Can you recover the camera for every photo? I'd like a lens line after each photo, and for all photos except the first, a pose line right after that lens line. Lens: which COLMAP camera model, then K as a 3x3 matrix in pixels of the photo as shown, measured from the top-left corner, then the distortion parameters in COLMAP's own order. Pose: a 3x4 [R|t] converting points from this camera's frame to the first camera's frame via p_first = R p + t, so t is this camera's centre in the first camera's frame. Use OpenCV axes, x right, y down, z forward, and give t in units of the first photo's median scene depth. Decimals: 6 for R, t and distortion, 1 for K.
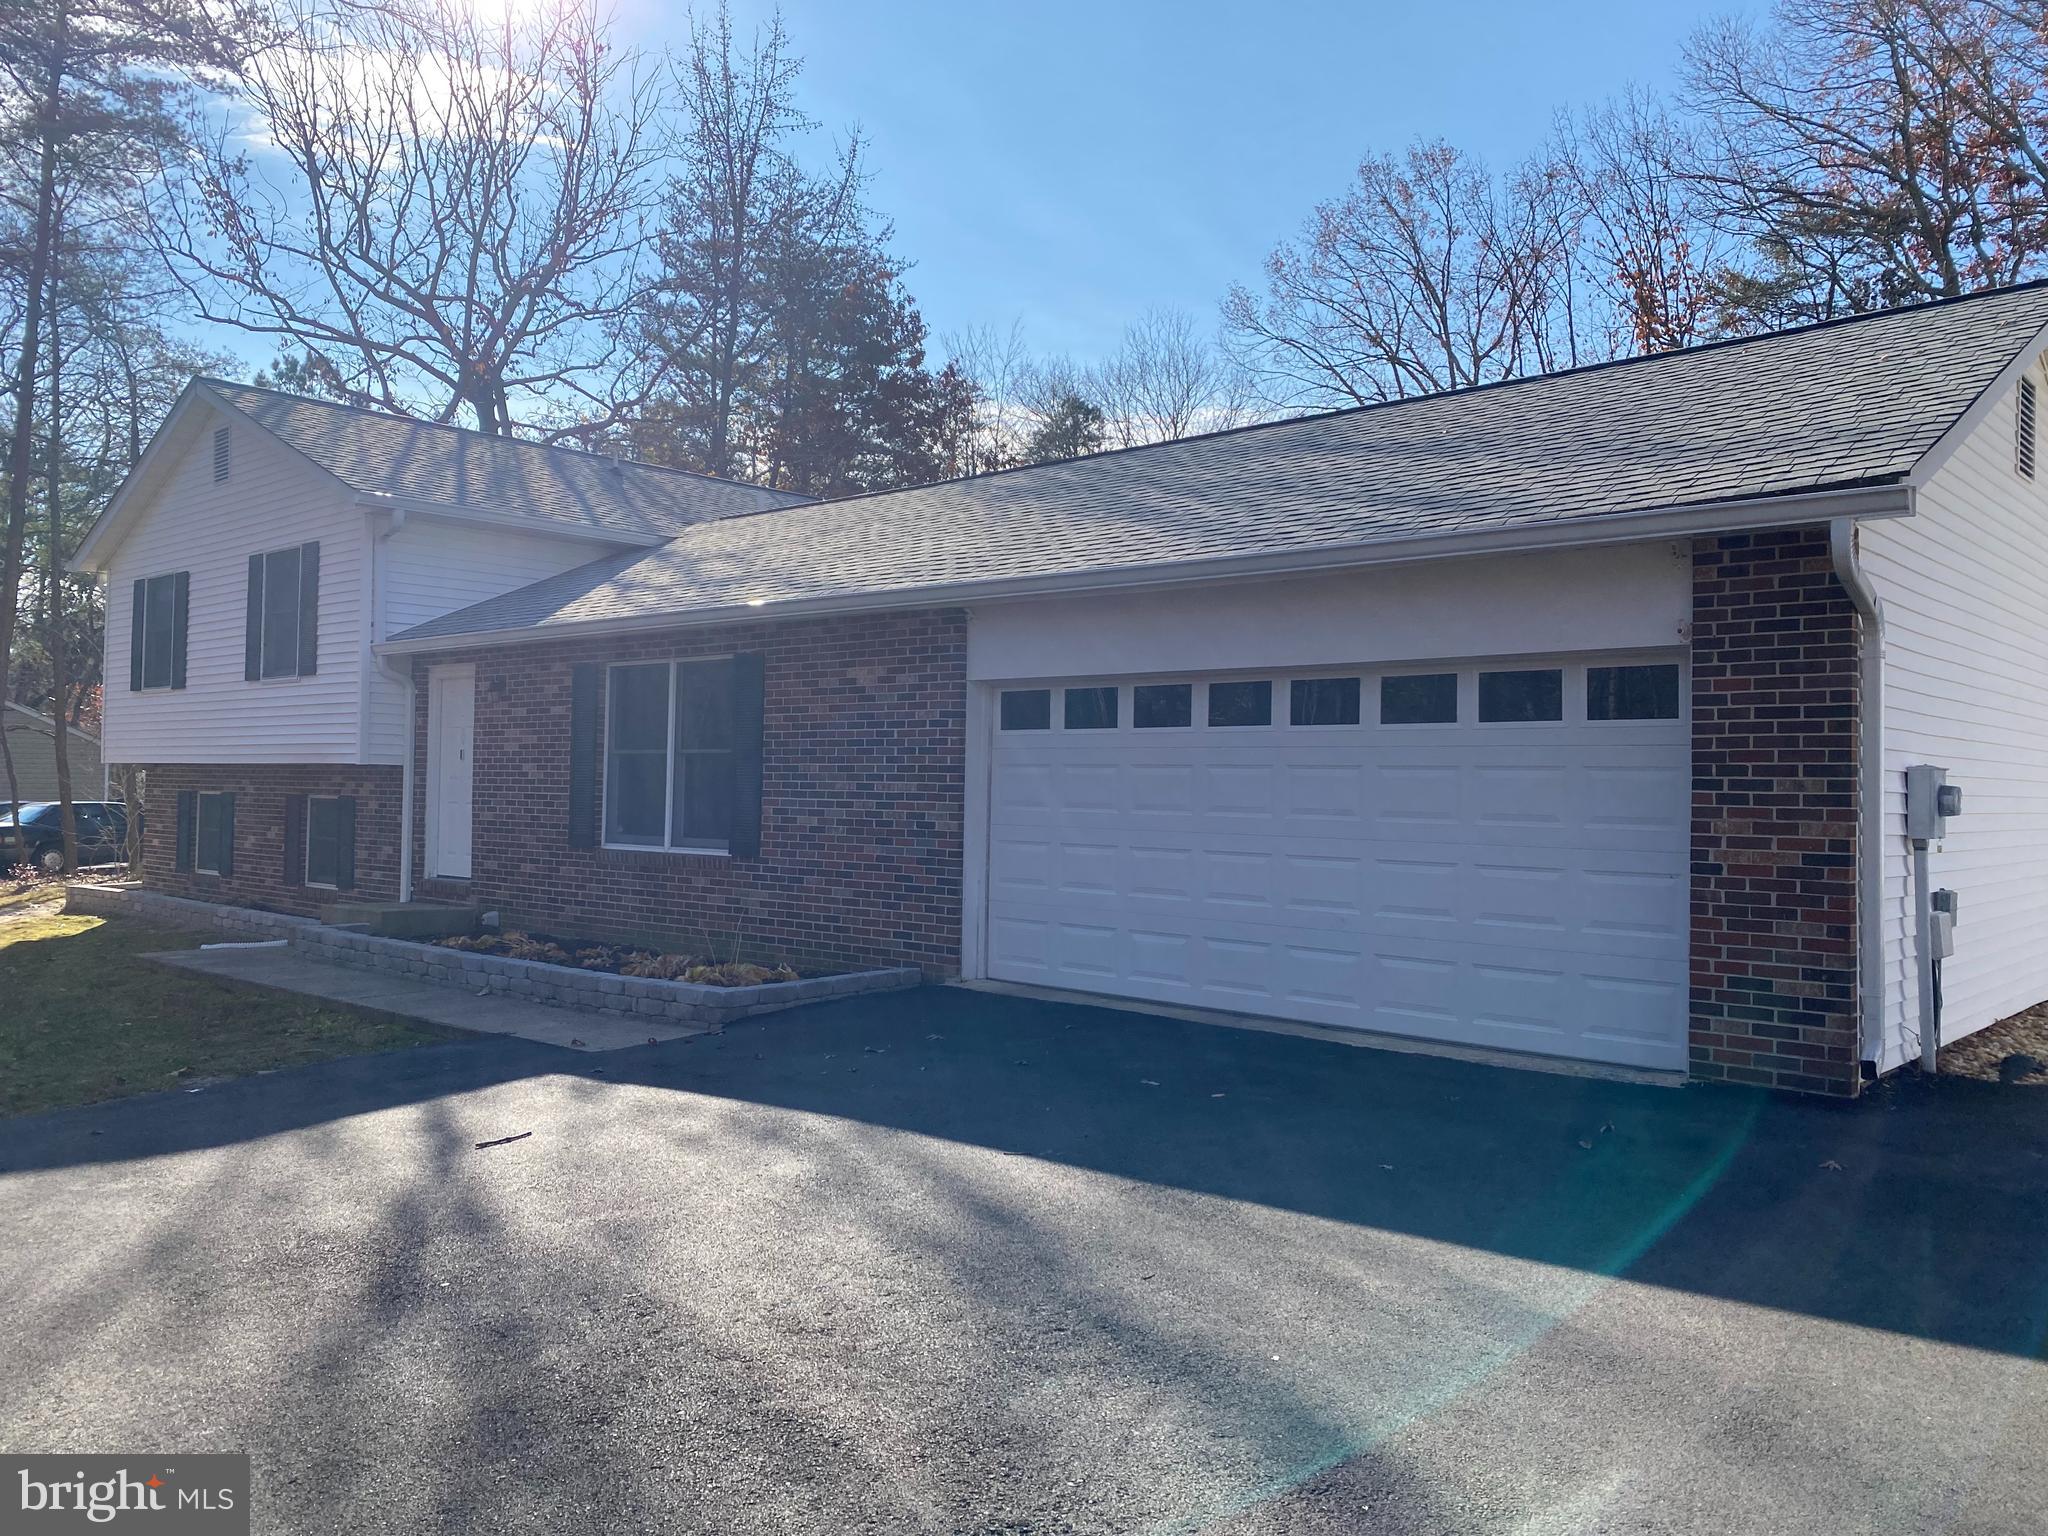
lens RADIAL K [[1542.8, 0, 1030.2], [0, 1542.8, 763.1], [0, 0, 1]] dist [0.018581, -0.001414]
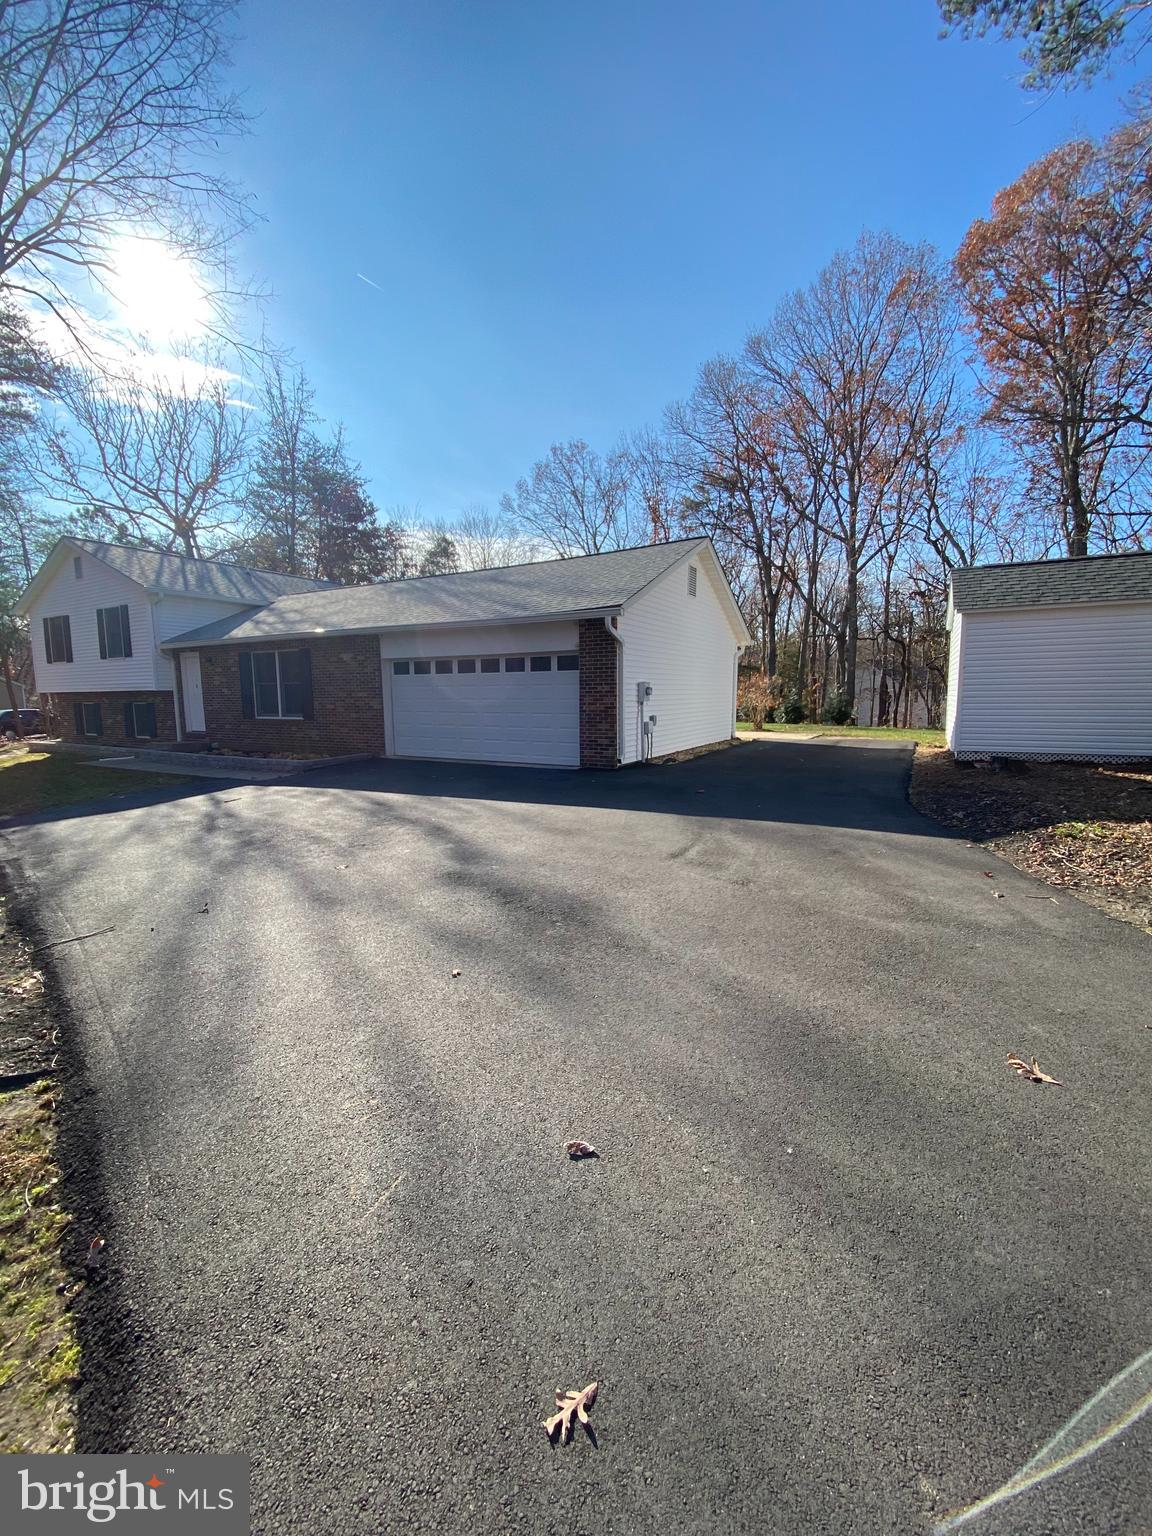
lens RADIAL K [[613.4, 0, 574.1], [0, 613.4, 773.0], [0, 0, 1]] dist [0.001932, -0.004975]
pose [[0.977844, -0.048256, 0.203696, 0.041632], [0.018222, 0.988996, 0.146816, -0.000572], [-0.208539, -0.139851, 0.967963, -0.159388]]
